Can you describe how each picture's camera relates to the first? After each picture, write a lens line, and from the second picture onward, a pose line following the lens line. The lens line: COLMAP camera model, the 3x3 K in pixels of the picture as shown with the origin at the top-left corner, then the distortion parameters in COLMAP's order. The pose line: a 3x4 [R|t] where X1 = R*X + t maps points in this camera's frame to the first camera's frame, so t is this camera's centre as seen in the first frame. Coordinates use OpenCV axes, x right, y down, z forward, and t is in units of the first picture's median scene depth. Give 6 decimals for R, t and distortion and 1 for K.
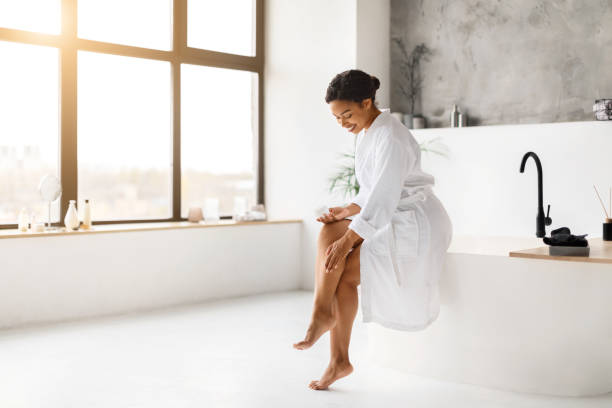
lens RADIAL K [[896.6, 0, 306.0], [0, 896.6, 204.0], [0, 0, 1]] dist [0.022547, 0.031612]
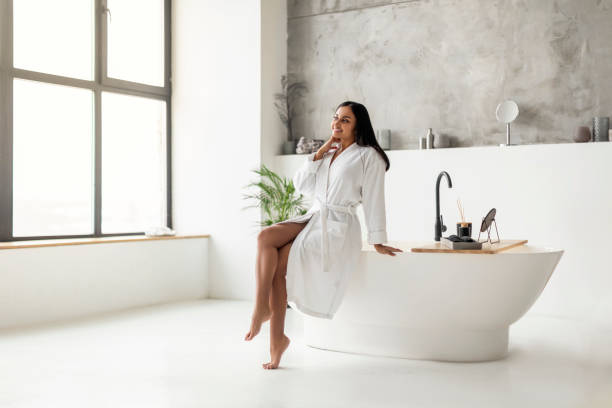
lens RADIAL K [[896.6, 0, 306.0], [0, 896.6, 204.0], [0, 0, 1]] dist [0.022547, 0.031612]
pose [[0.981915, -0.004895, 0.189258, -0.108110], [0.010343, 0.999560, -0.027809, 0.013030], [-0.189039, 0.029264, 0.981533, -0.123210]]
